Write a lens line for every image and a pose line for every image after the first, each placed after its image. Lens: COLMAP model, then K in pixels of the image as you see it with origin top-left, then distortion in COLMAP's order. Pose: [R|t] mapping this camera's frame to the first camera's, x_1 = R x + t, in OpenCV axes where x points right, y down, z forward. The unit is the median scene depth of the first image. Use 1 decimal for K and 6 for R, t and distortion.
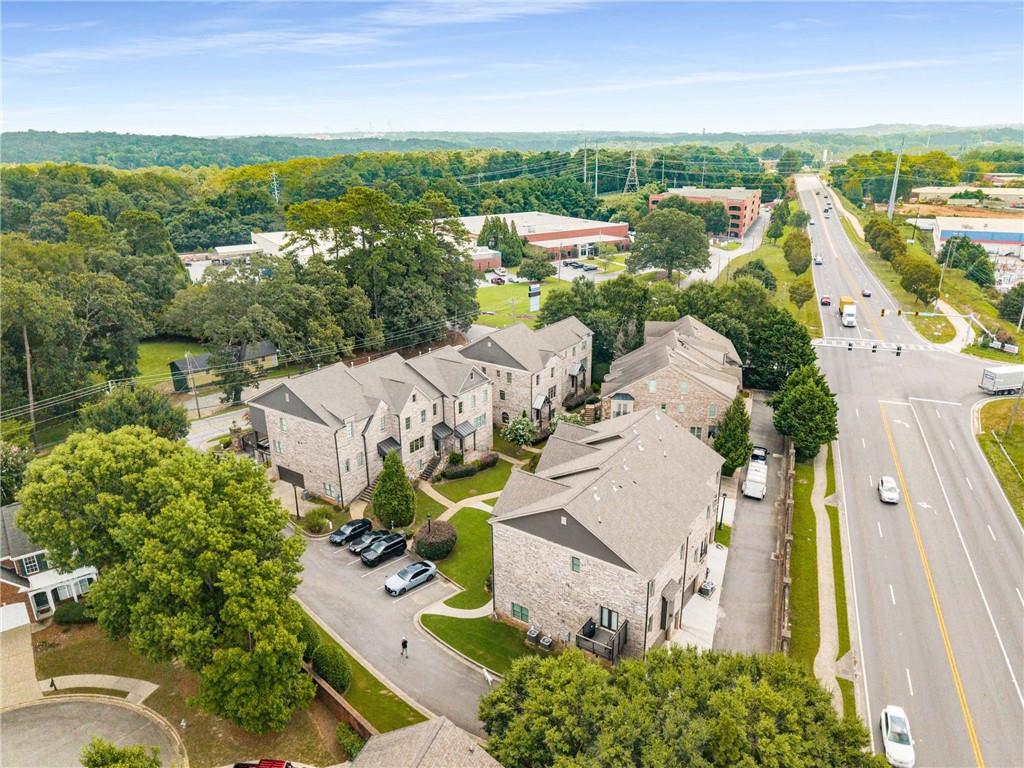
lens RADIAL K [[713.4, 0, 512.0], [0, 713.4, 384.0], [0, 0, 1]] dist [-0.000080, 0.000077]
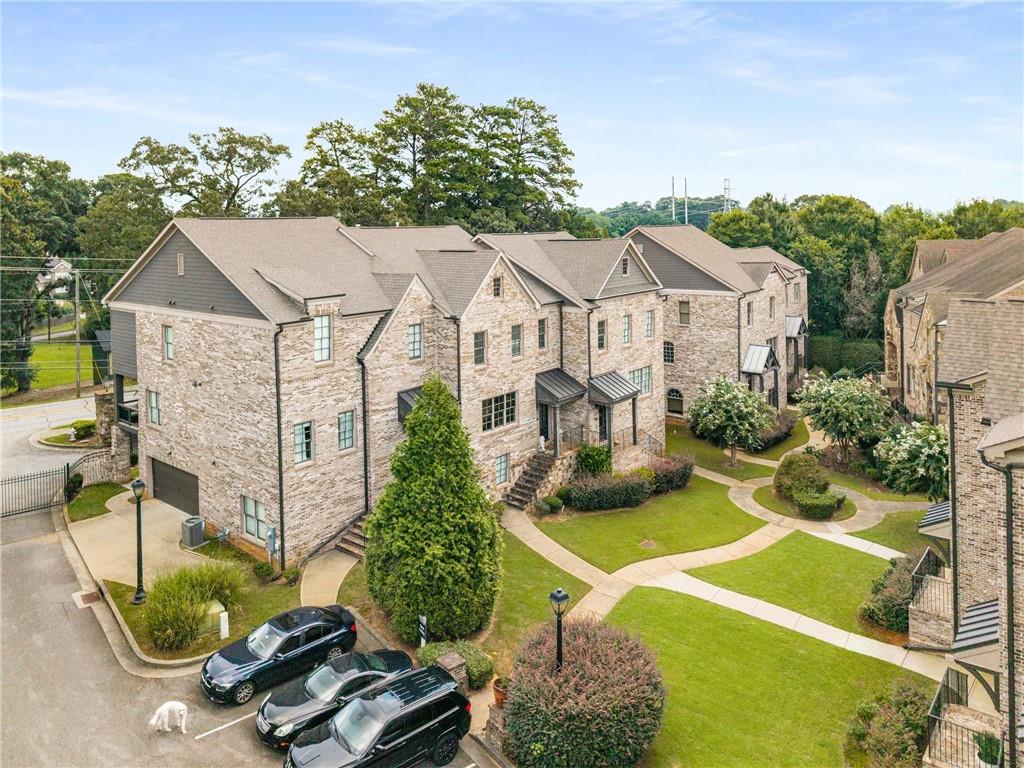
lens RADIAL K [[717.3, 0, 498.7], [0, 717.3, 261.0], [0, 0, 1]] dist [0.020487, -0.004732]
pose [[0.995551, -0.002022, -0.094203, -0.098777], [-0.026437, 0.953617, -0.299860, 0.128315], [0.090440, 0.301016, 0.949321, 0.617156]]
